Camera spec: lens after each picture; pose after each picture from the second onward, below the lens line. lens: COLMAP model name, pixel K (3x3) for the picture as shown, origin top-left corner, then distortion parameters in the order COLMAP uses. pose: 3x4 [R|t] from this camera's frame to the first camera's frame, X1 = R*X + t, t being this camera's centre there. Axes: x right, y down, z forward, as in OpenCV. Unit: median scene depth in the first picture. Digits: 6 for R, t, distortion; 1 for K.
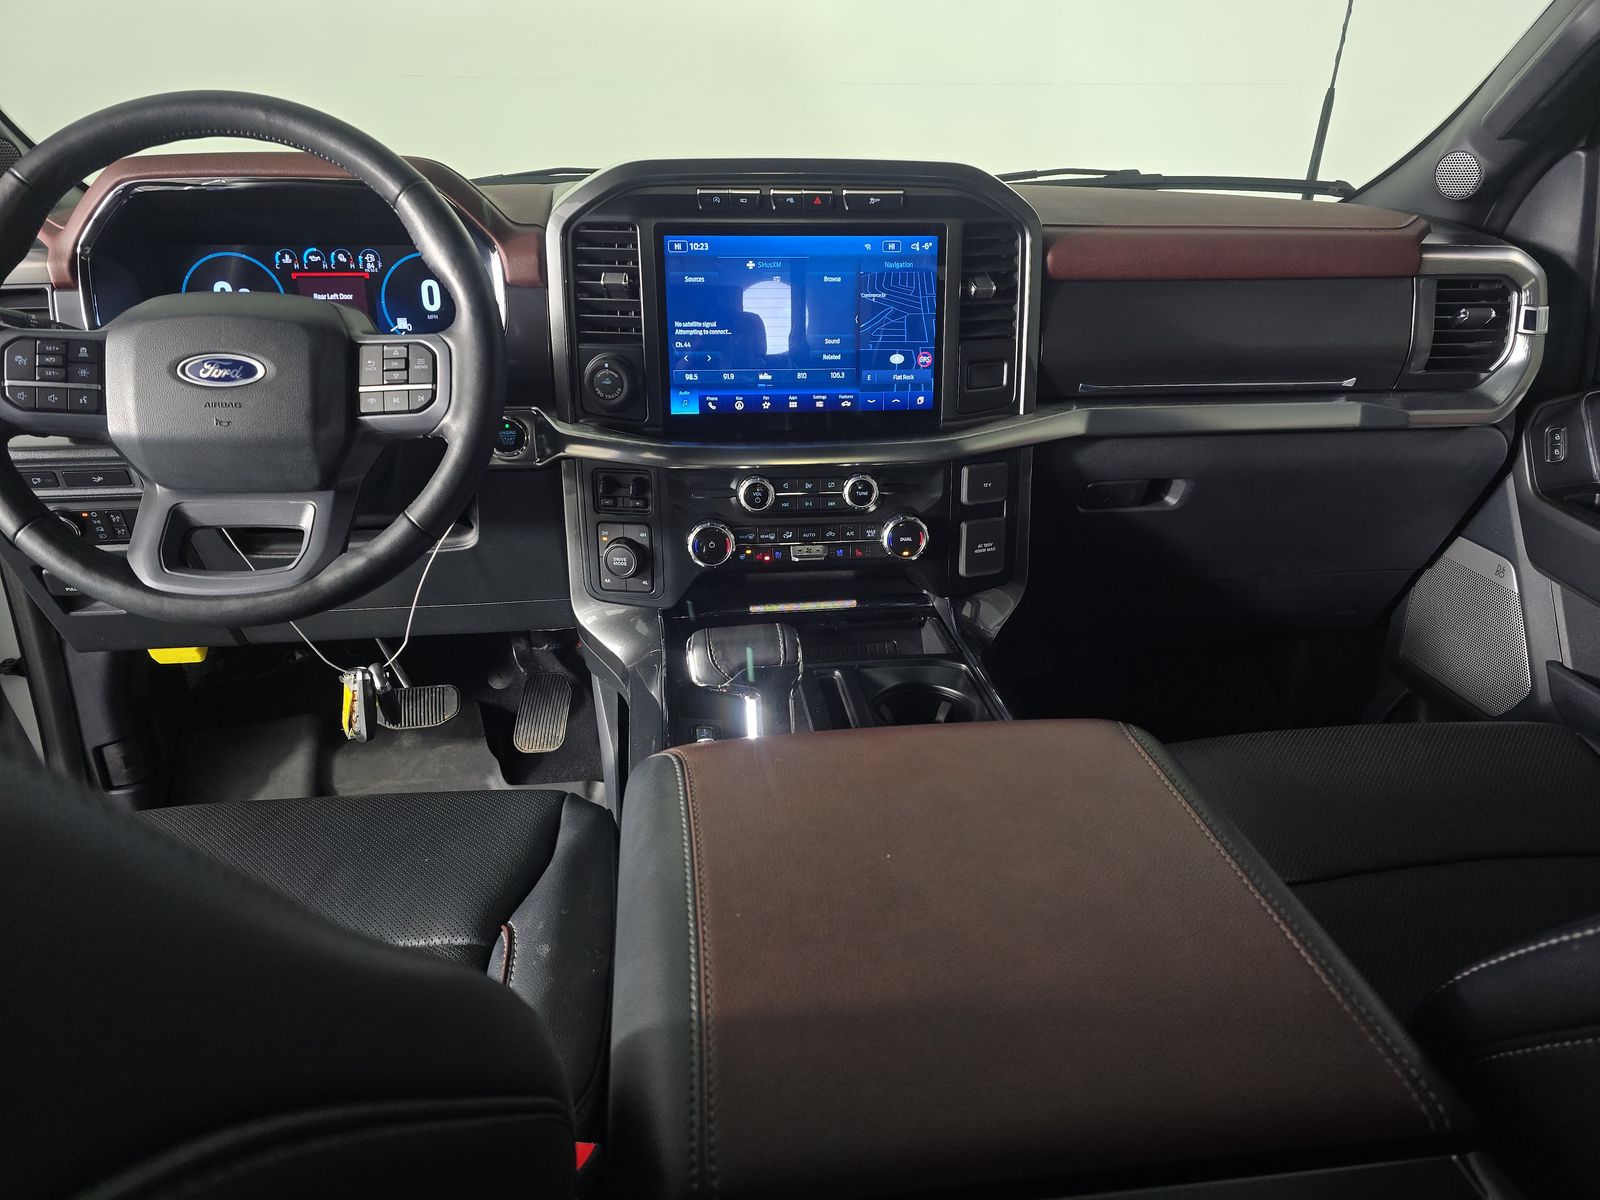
lens RADIAL K [[1073.8, 0, 800.0], [0, 1073.8, 600.0], [0, 0, 1]] dist [0.059017, -0.053575]
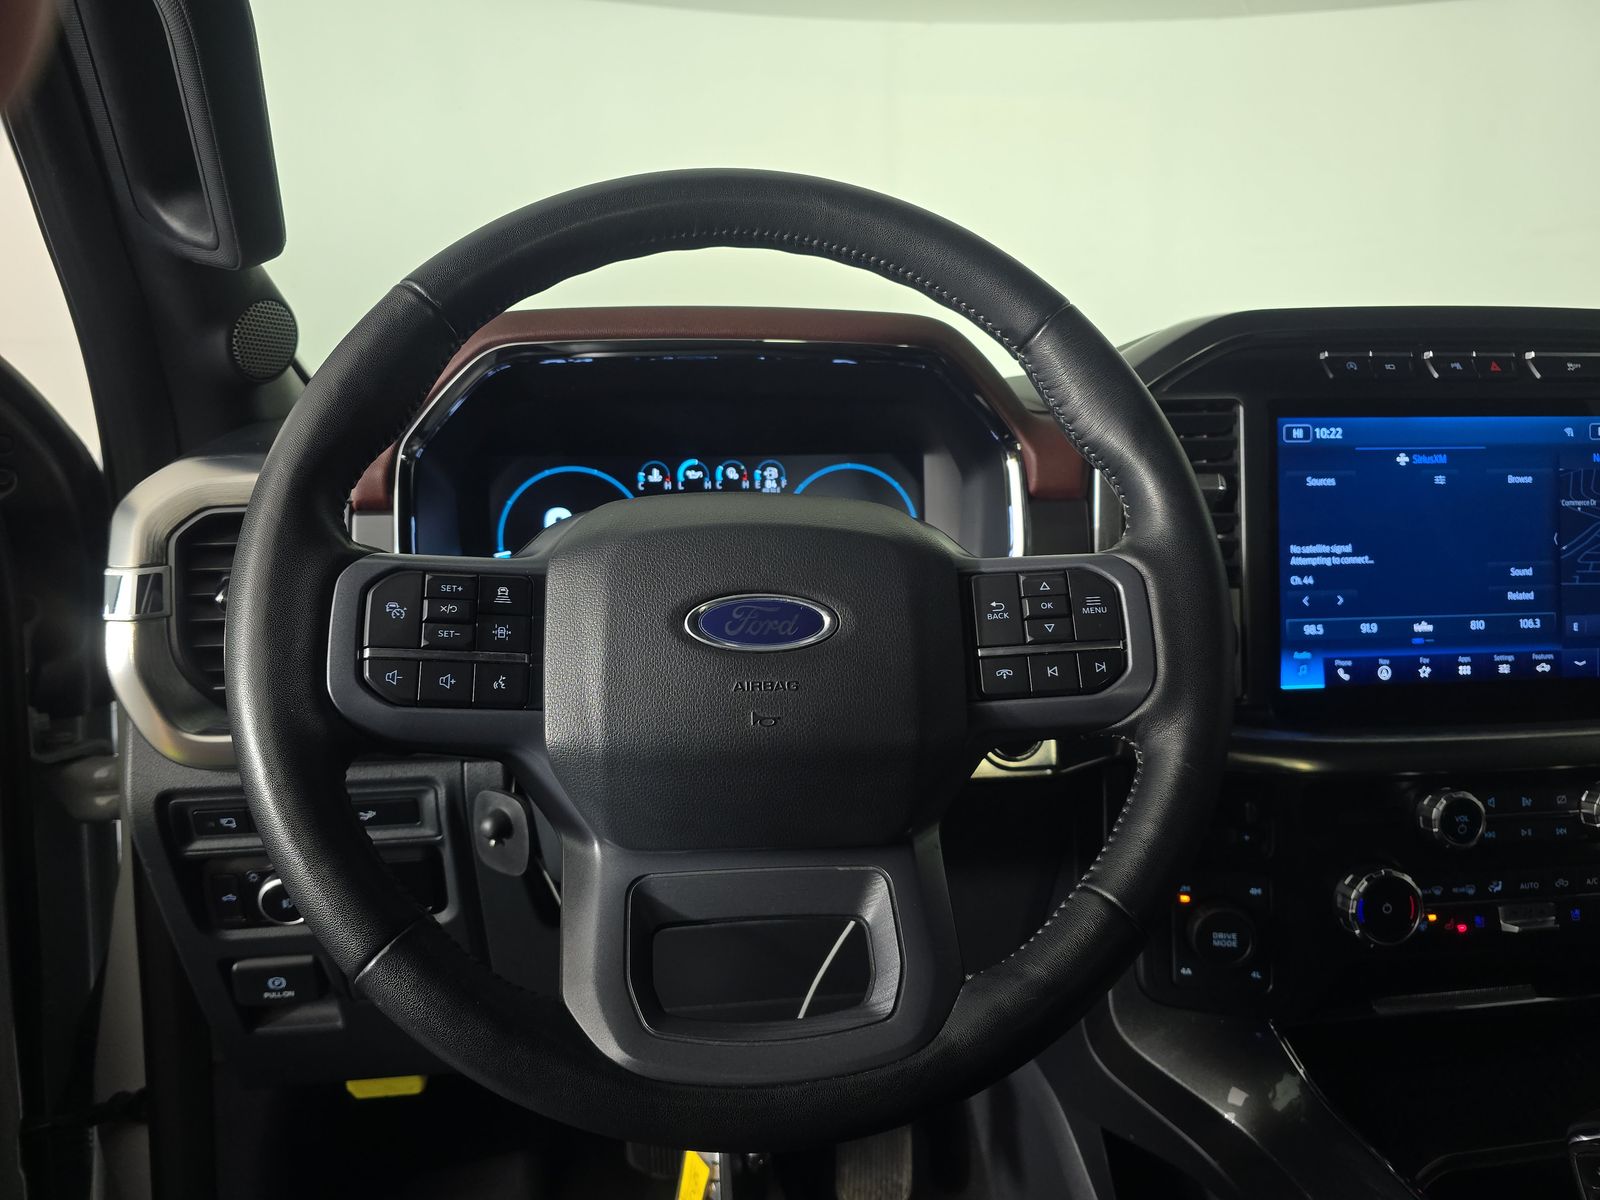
lens RADIAL K [[1073.8, 0, 800.0], [0, 1073.8, 600.0], [0, 0, 1]] dist [0.059017, -0.053575]
pose [[0.999793, -0.017194, 0.010870, -0.410975], [0.019380, 0.967475, -0.252223, -0.070541], [-0.006180, 0.252381, 0.967608, 0.388216]]
